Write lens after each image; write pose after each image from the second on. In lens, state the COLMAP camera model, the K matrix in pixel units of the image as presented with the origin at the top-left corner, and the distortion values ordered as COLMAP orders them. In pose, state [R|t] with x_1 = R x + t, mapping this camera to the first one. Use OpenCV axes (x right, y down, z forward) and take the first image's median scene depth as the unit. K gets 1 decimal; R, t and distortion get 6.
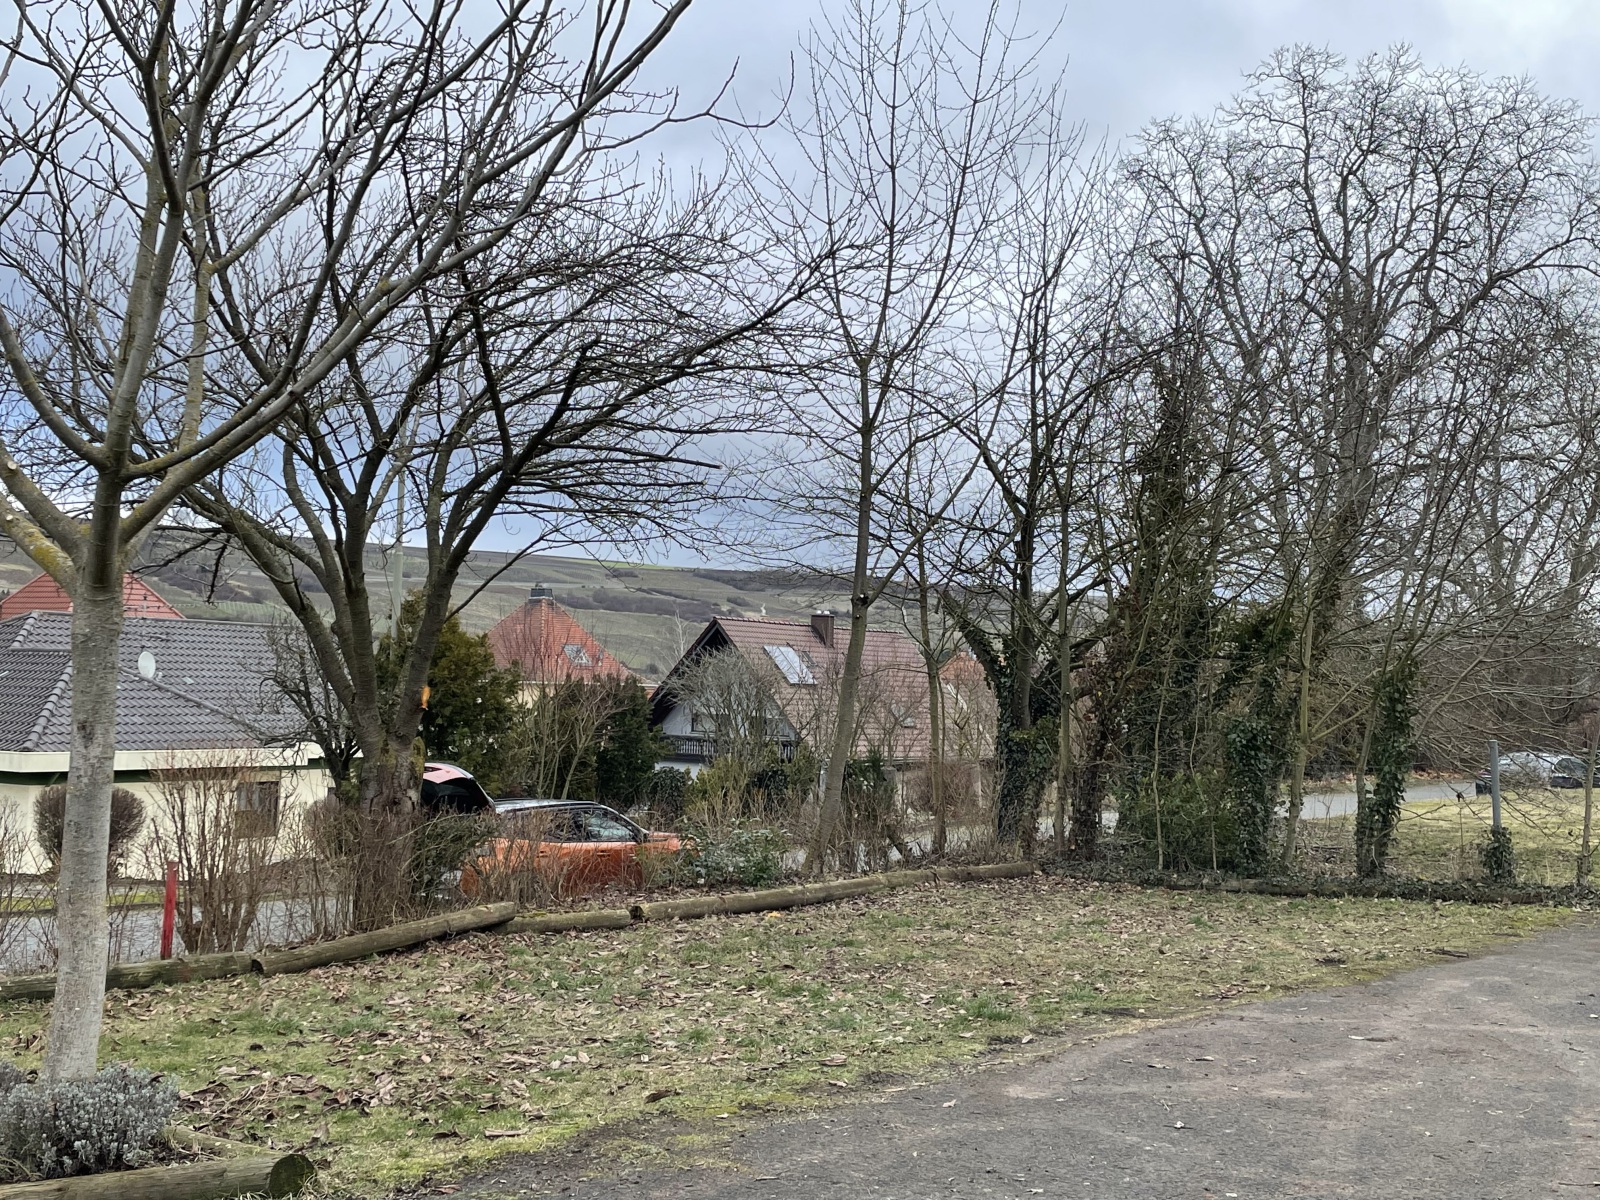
lens RADIAL K [[1863.9, 0, 775.8], [0, 1863.9, 592.3], [0, 0, 1]] dist [0.098056, -0.011526]
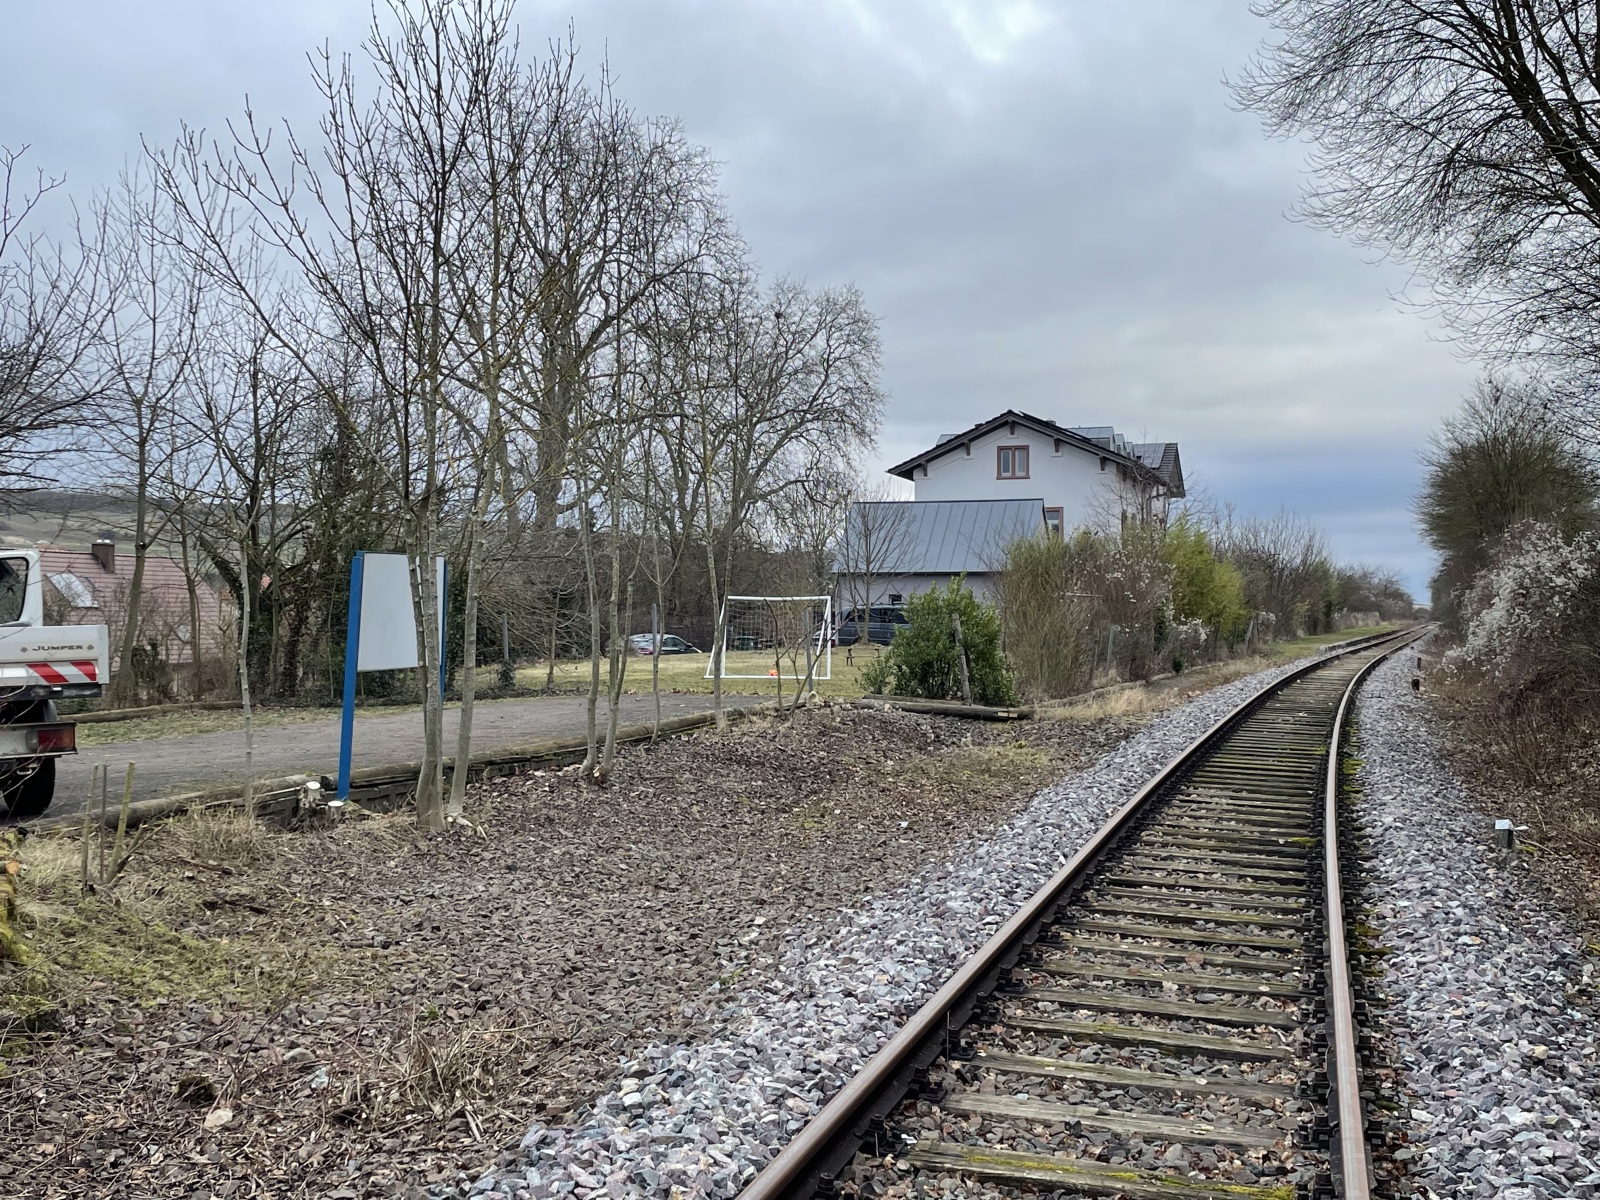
lens RADIAL K [[1863.9, 0, 775.8], [0, 1863.9, 592.3], [0, 0, 1]] dist [0.098056, -0.011526]
pose [[0.932557, -0.025597, 0.360115, -0.027750], [0.010135, 0.998946, 0.044758, -0.019457], [-0.360881, -0.038089, 0.931834, -0.650588]]
